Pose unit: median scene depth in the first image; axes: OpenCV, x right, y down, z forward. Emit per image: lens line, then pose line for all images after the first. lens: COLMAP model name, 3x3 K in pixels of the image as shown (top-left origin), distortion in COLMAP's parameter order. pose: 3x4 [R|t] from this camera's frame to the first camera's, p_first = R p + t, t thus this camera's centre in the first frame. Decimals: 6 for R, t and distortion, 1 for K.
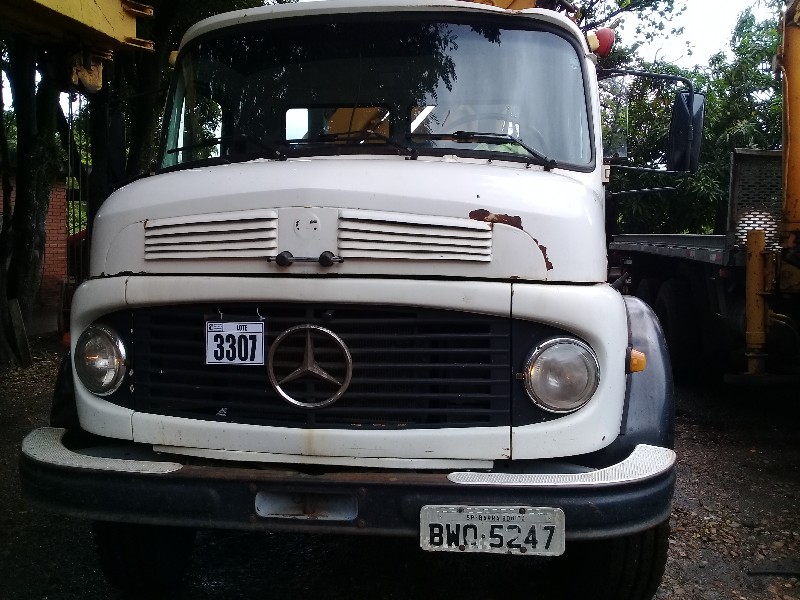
lens RADIAL K [[717.2, 0, 395.3], [0, 717.2, 281.3], [0, 0, 1]] dist [0.086448, -0.160868]
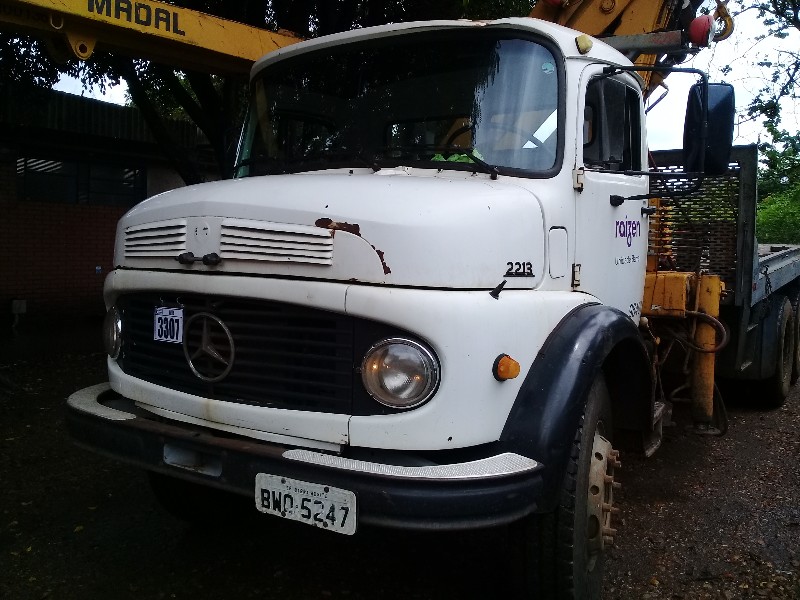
lens RADIAL K [[717.2, 0, 395.3], [0, 717.2, 281.3], [0, 0, 1]] dist [0.086448, -0.160868]
pose [[0.898631, 0.034972, -0.437308, 0.708229], [-0.037473, 0.999293, 0.002911, -0.008749], [0.437101, 0.013772, 0.899307, 0.042035]]
